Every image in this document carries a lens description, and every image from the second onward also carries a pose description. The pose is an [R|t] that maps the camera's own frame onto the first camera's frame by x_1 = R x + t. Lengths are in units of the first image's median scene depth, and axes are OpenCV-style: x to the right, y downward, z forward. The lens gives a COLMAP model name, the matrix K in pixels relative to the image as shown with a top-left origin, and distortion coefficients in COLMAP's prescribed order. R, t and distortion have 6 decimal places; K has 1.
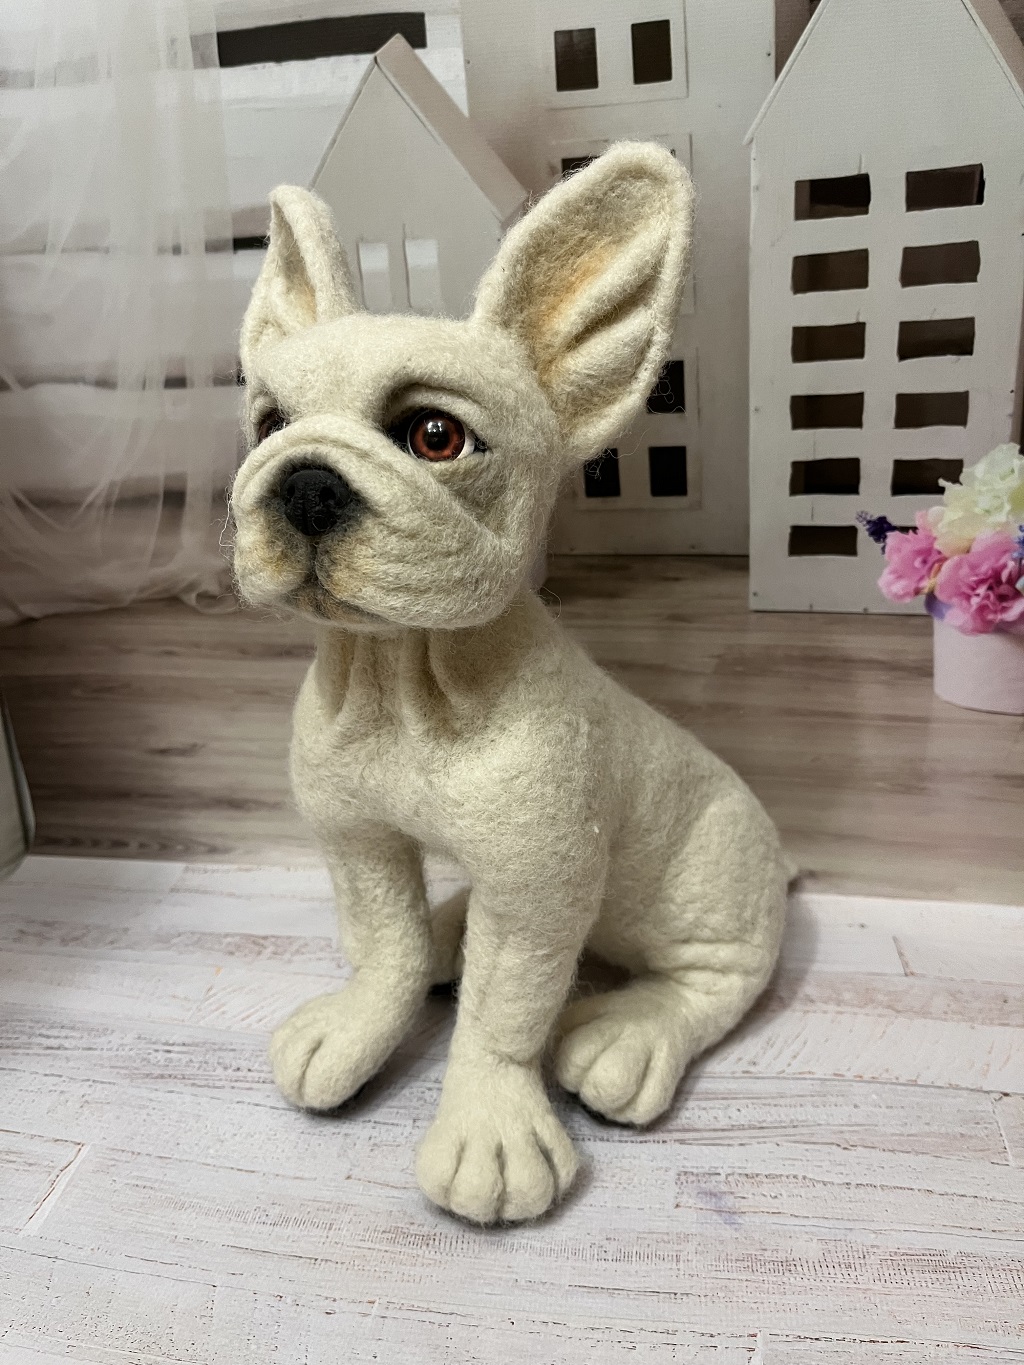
lens RADIAL K [[1006.7, 0, 512.0], [0, 1006.7, 682.5], [0, 0, 1]] dist [0.058663, -0.107474]
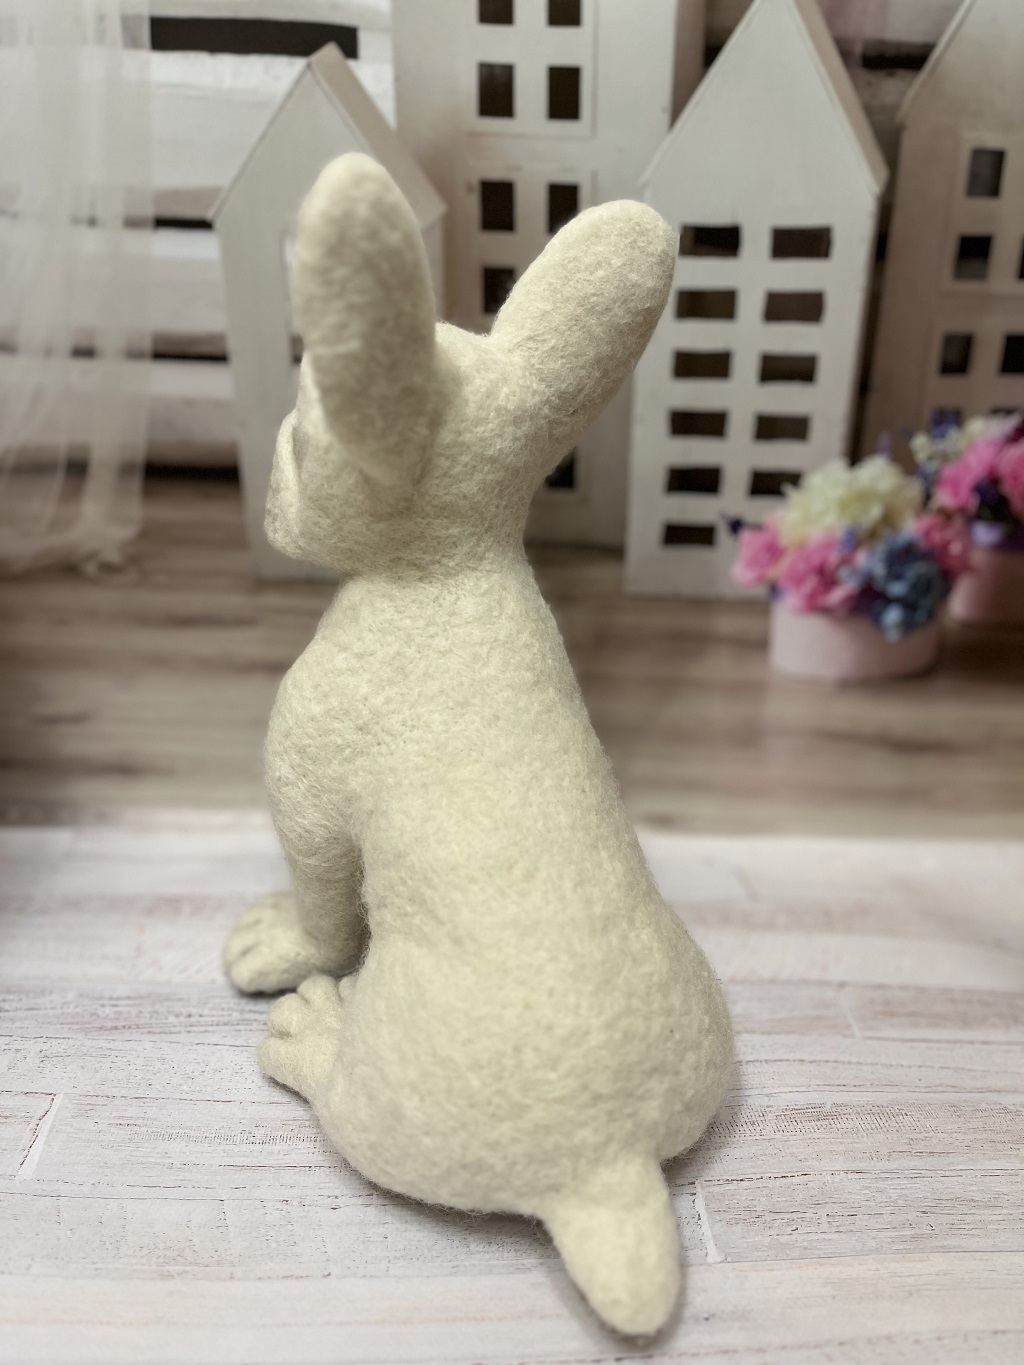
lens RADIAL K [[995.5, 0, 512.0], [0, 995.5, 682.5], [0, 0, 1]] dist [0.073294, -0.114804]
pose [[0.972396, -0.001489, 0.233331, -0.179698], [-0.004846, 0.999635, 0.026574, 0.002252], [-0.233286, -0.026972, 0.972034, -0.091200]]
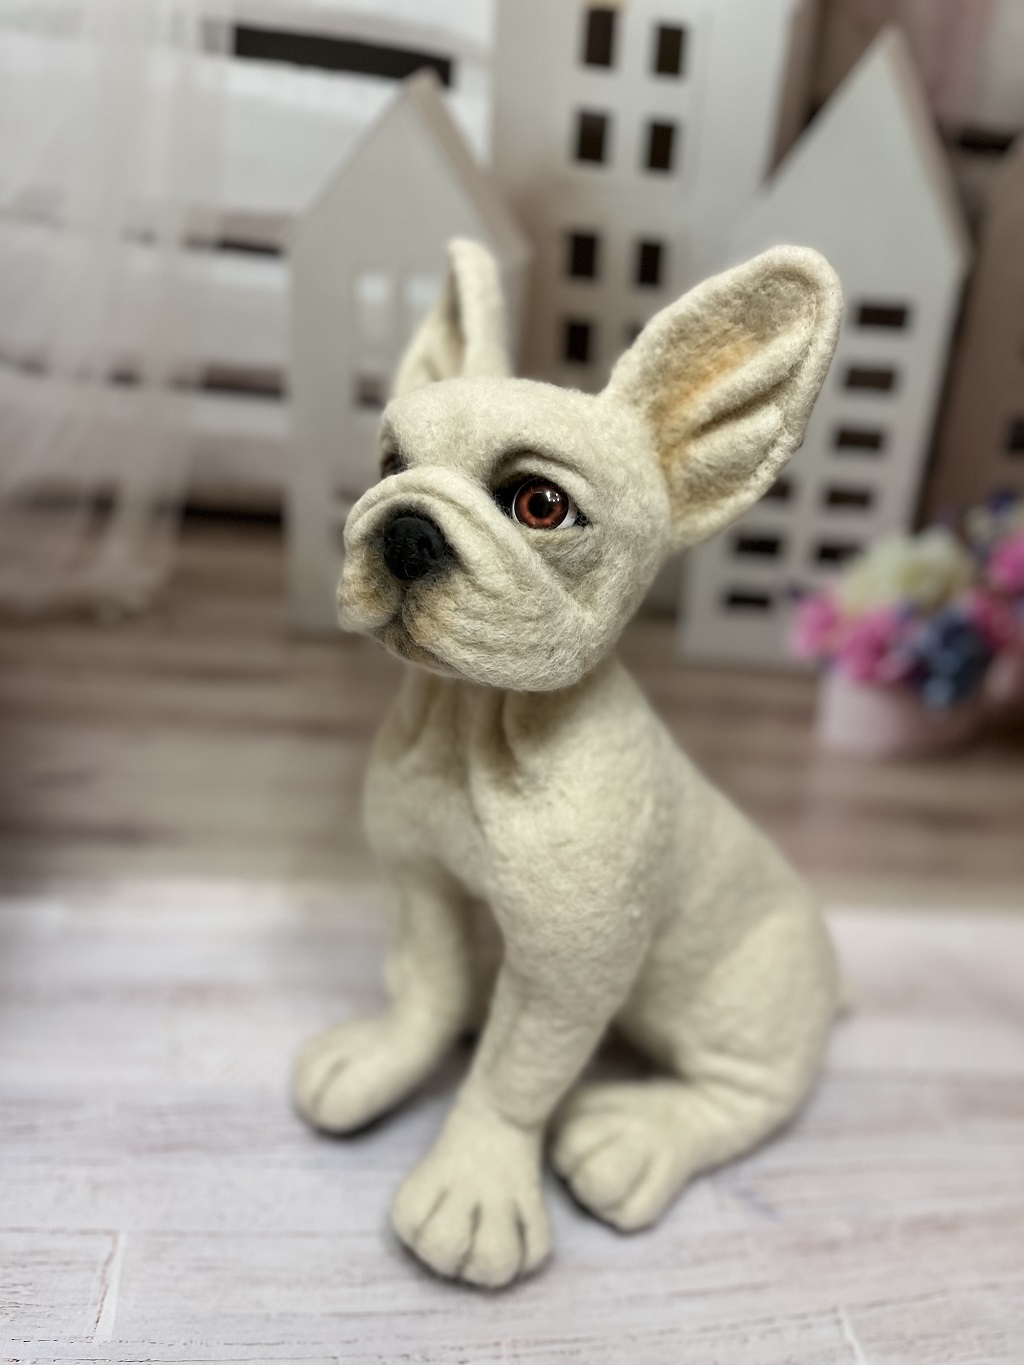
lens RADIAL K [[1006.7, 0, 512.0], [0, 1006.7, 682.5], [0, 0, 1]] dist [0.058663, -0.107474]
pose [[0.938790, 0.033478, 0.342860, -0.362833], [-0.035302, 0.999376, -0.000923, -0.042506], [-0.342677, -0.011237, 0.939386, 0.027597]]
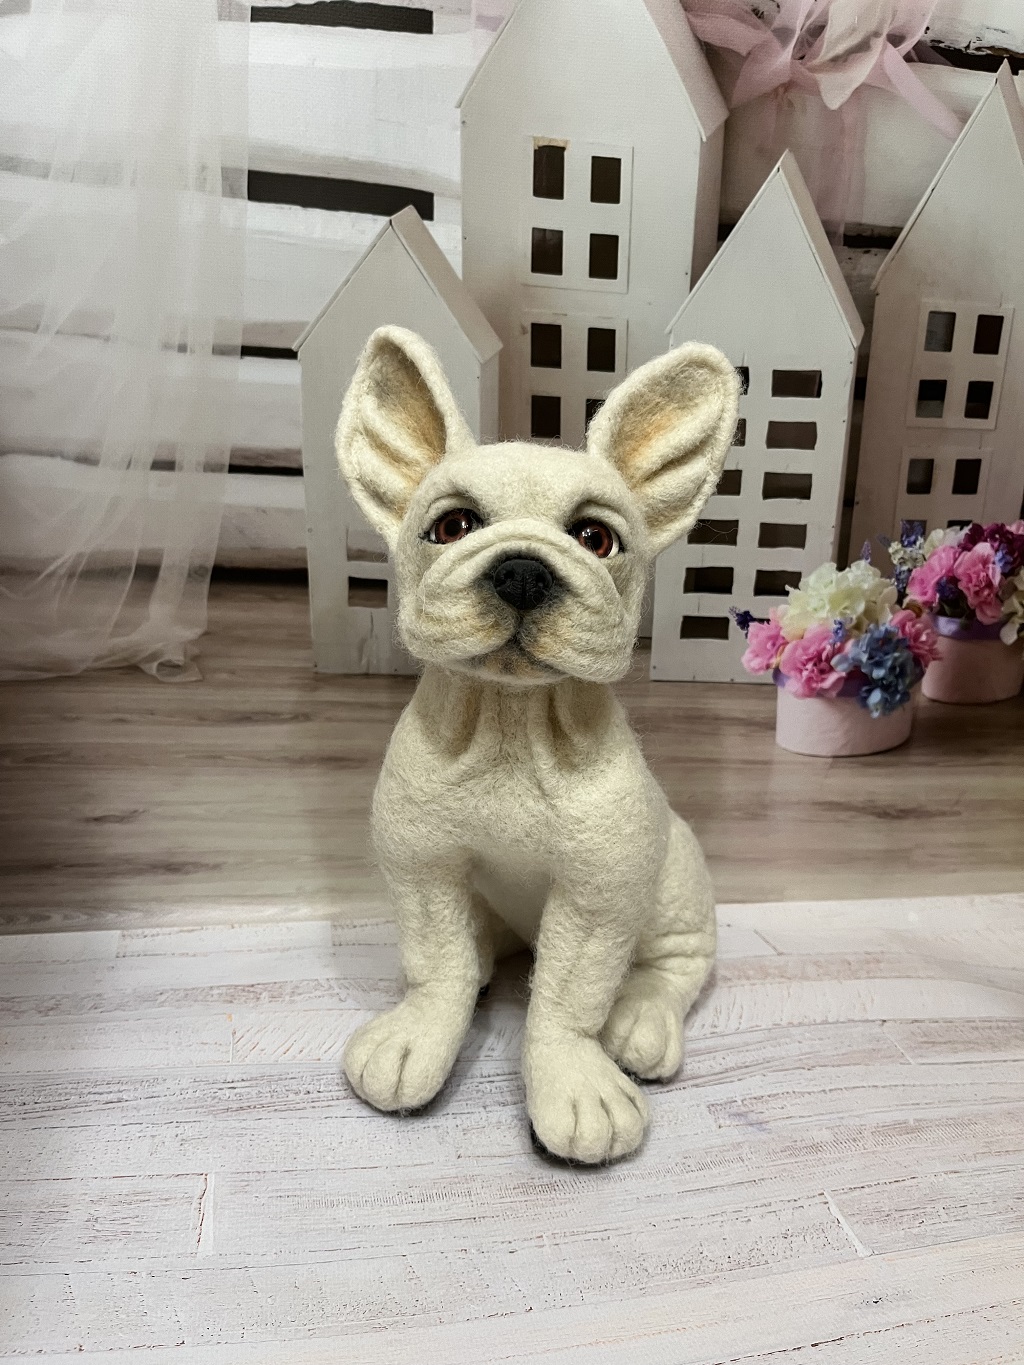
lens RADIAL K [[990.8, 0, 521.5], [0, 990.8, 683.9], [0, 0, 1]] dist [0.042782, -0.072945]
pose [[0.926114, 0.004719, 0.377214, -0.445725], [0.027790, 0.996351, -0.080695, 0.034506], [-0.376218, 0.085216, 0.922604, -0.109307]]
